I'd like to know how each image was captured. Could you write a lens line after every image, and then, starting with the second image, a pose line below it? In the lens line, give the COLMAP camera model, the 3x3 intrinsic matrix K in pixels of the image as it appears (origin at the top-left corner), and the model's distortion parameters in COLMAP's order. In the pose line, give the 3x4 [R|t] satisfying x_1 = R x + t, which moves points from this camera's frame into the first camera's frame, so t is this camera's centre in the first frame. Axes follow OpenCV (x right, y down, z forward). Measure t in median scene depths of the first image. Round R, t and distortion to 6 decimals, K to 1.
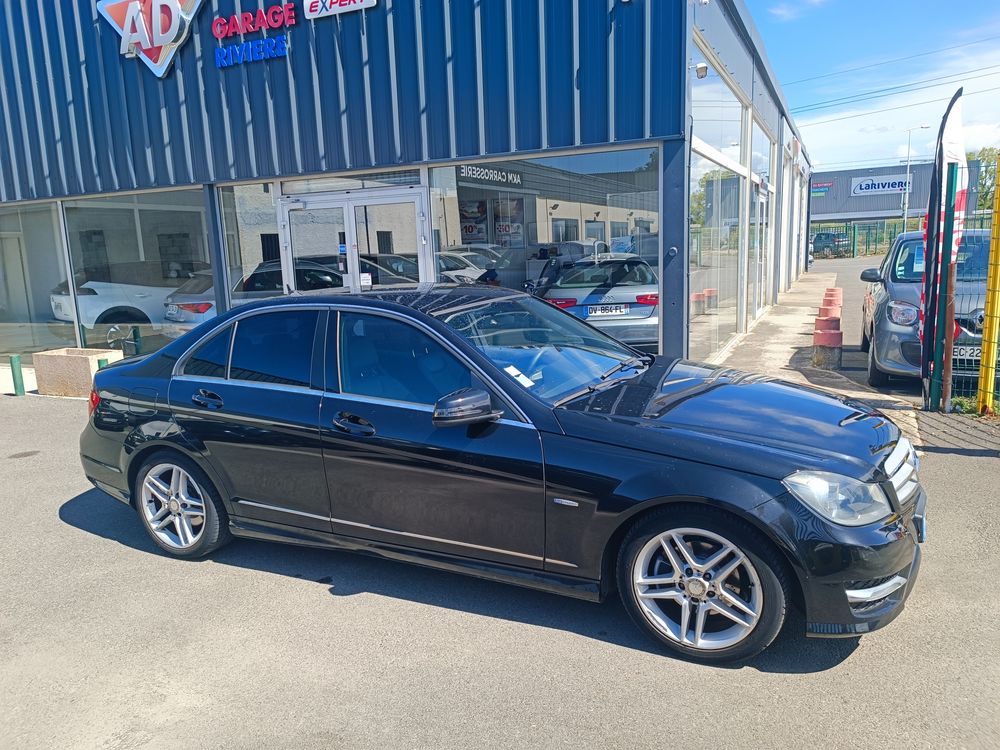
lens RADIAL K [[726.4, 0, 493.7], [0, 726.4, 374.5], [0, 0, 1]] dist [0.011659, -0.010194]
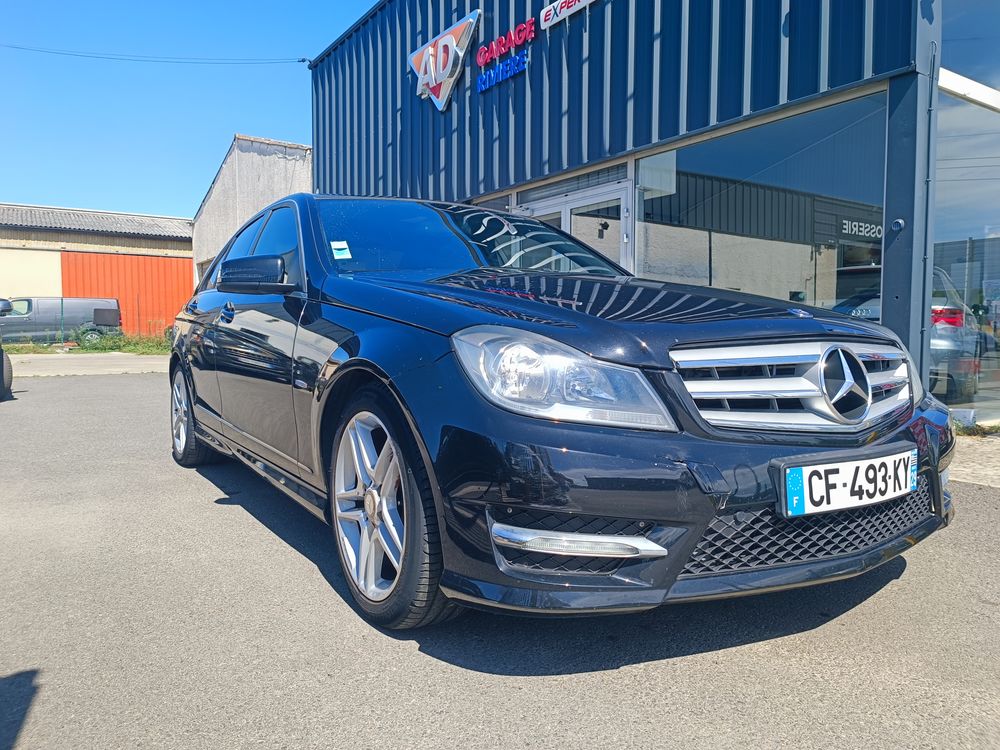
lens RADIAL K [[726.4, 0, 498.5], [0, 726.4, 375.8], [0, 0, 1]] dist [0.011659, -0.010194]
pose [[0.849302, 0.071698, -0.523015, 0.252494], [-0.130048, 0.988617, -0.075655, 0.073628], [0.511638, 0.132271, 0.848959, 0.165176]]
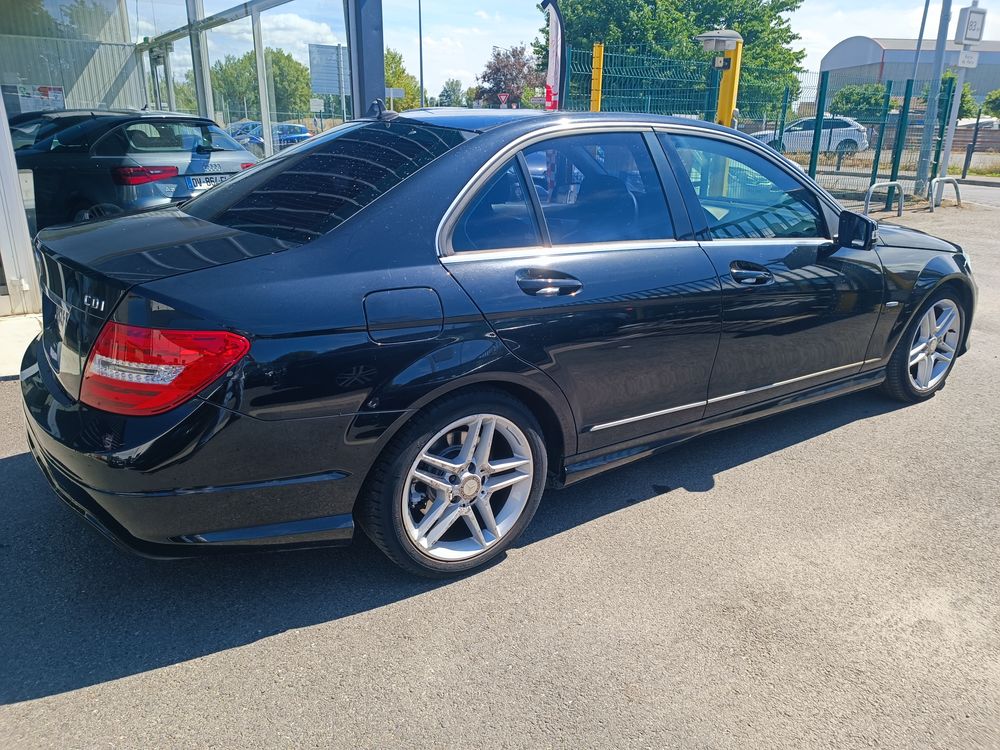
lens RADIAL K [[737.9, 0, 501.5], [0, 737.9, 375.7], [0, 0, 1]] dist [-0.002088, -0.000293]
pose [[0.477793, -0.225993, 0.848905, -0.451225], [0.112828, 0.974126, 0.195826, -0.005393], [-0.871197, 0.002216, 0.490929, 0.356332]]
